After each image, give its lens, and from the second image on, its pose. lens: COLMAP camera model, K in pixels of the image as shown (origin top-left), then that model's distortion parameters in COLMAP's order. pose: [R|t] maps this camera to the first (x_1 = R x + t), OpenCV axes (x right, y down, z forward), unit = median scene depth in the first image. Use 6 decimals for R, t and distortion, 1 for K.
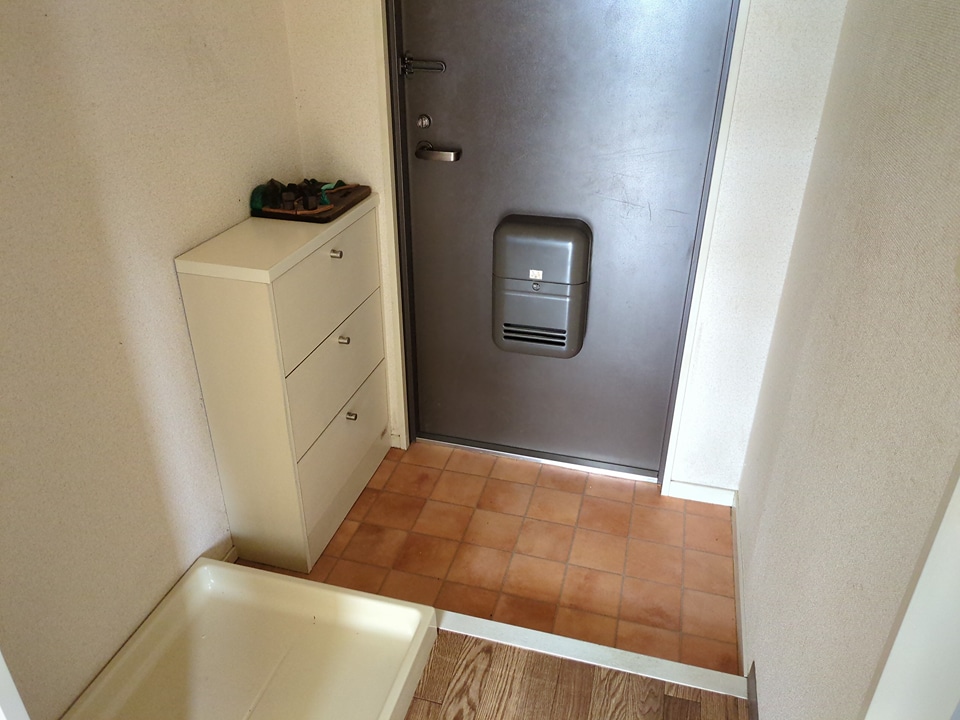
lens RADIAL K [[725.2, 0, 478.3], [0, 725.2, 356.2], [0, 0, 1]] dist [0.043158, -0.035132]
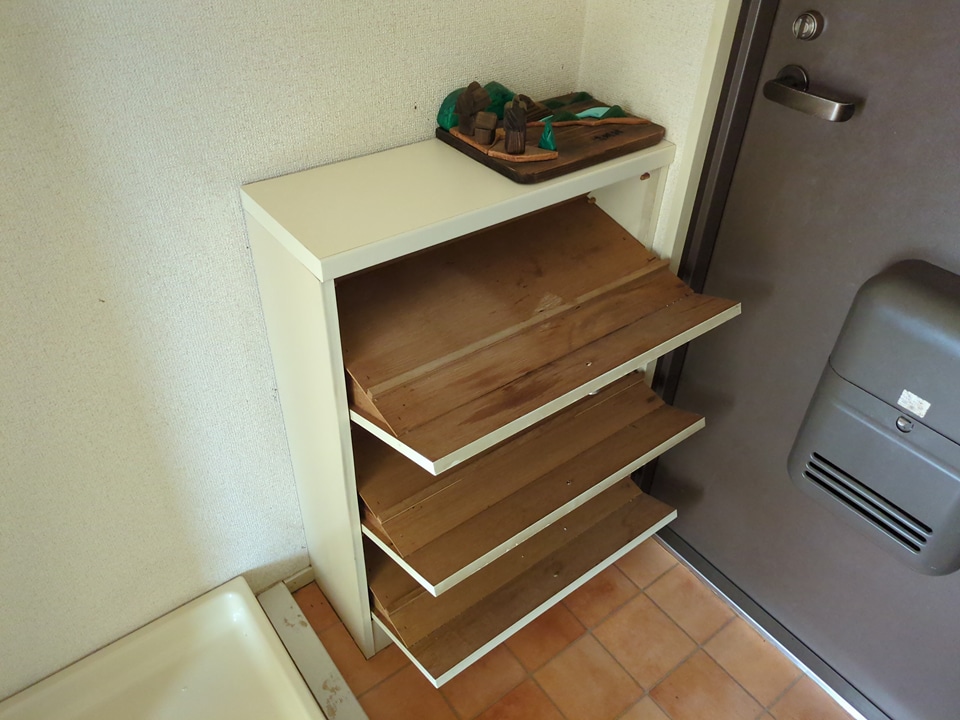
lens RADIAL K [[725.2, 0, 483.6], [0, 725.2, 354.8], [0, 0, 1]] dist [0.043158, -0.035132]
pose [[0.799147, 0.389421, -0.457947, 0.064391], [-0.312233, 0.919875, 0.237359, -0.172820], [0.513687, -0.046699, 0.856706, 0.470824]]
